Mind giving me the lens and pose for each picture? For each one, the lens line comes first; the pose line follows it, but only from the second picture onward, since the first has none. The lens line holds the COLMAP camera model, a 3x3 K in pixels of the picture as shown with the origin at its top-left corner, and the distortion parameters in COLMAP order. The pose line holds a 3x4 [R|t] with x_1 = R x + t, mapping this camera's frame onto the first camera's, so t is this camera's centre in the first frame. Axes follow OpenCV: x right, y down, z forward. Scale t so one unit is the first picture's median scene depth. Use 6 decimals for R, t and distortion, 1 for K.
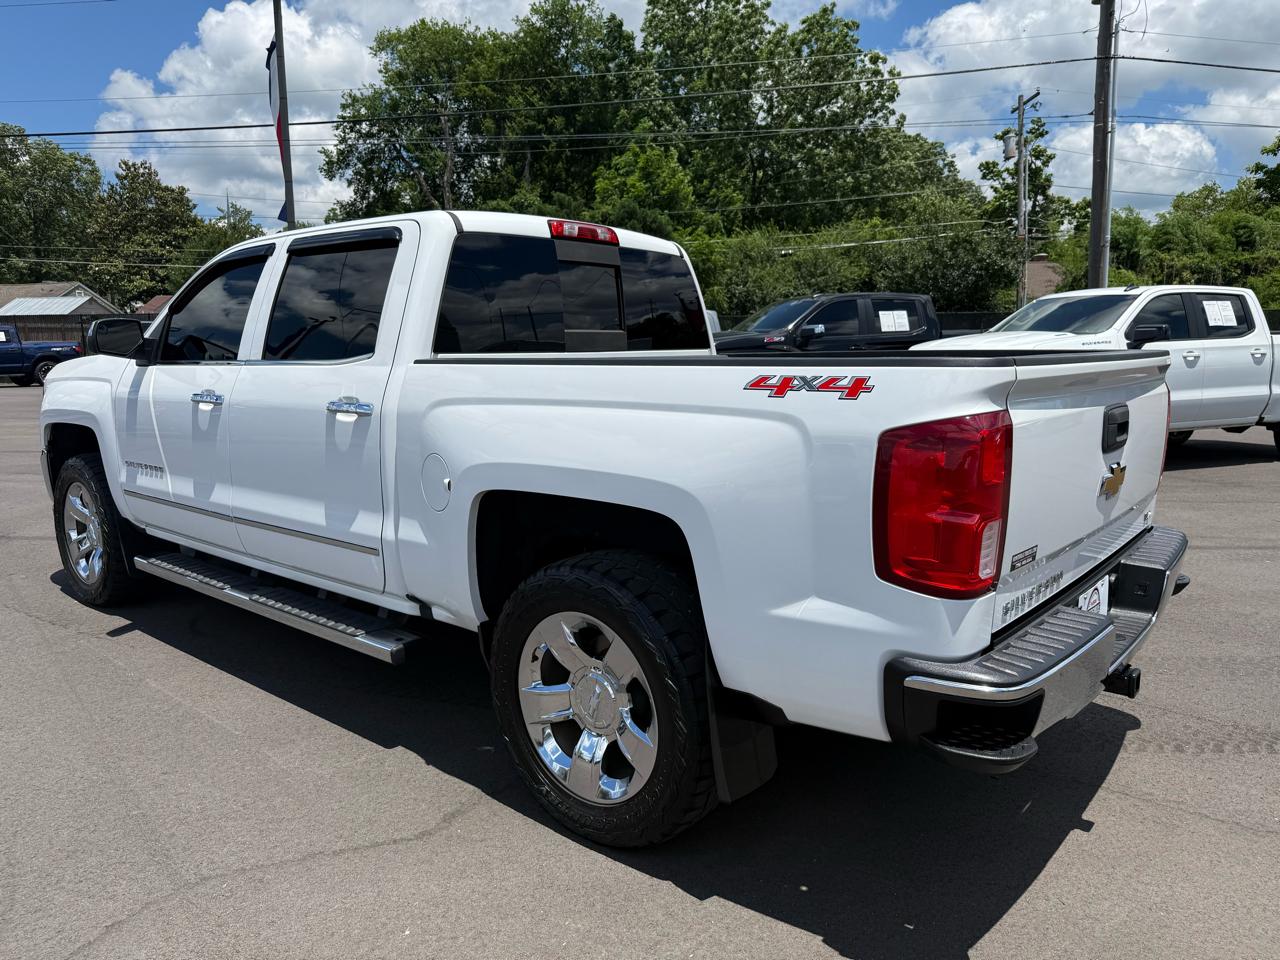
lens RADIAL K [[902.2, 0, 635.0], [0, 902.2, 484.8], [0, 0, 1]] dist [0.020599, -0.029737]
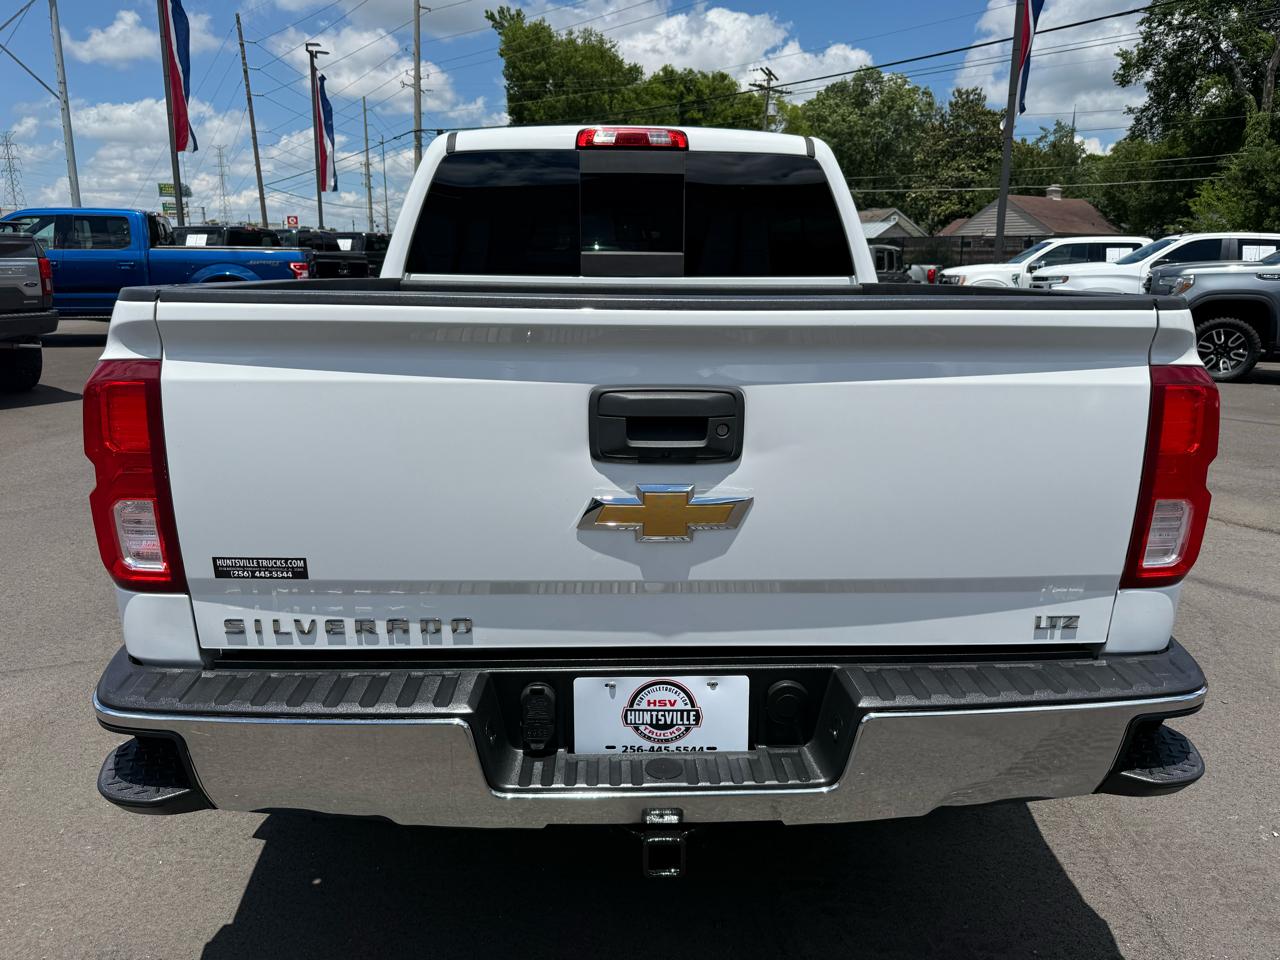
lens RADIAL K [[917.9, 0, 640.0], [0, 917.9, 480.0], [0, 0, 1]] dist [-0.026368, 0.005322]
pose [[0.681854, 0.177913, -0.709523, 0.266904], [-0.124681, 0.984044, 0.126931, -0.028194], [0.720785, 0.001916, 0.693157, 0.164175]]
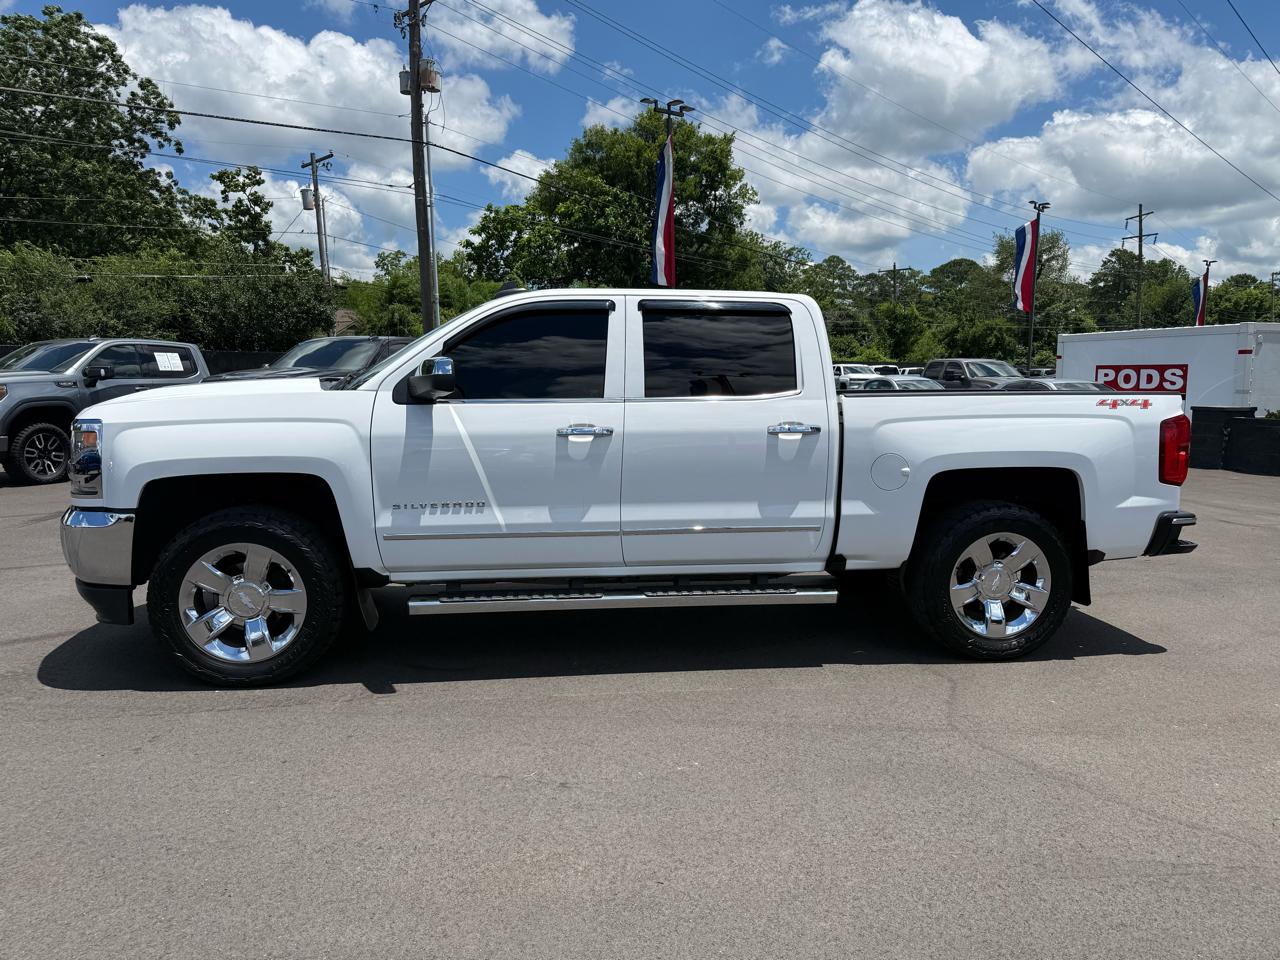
lens RADIAL K [[889.0, 0, 646.4], [0, 889.0, 474.8], [0, 0, 1]] dist [0.112110, -0.195135]
pose [[0.670390, -0.069267, 0.738769, -1.079101], [0.108329, 0.994102, -0.005095, -0.022998], [-0.734059, 0.083446, 0.673940, 0.166290]]
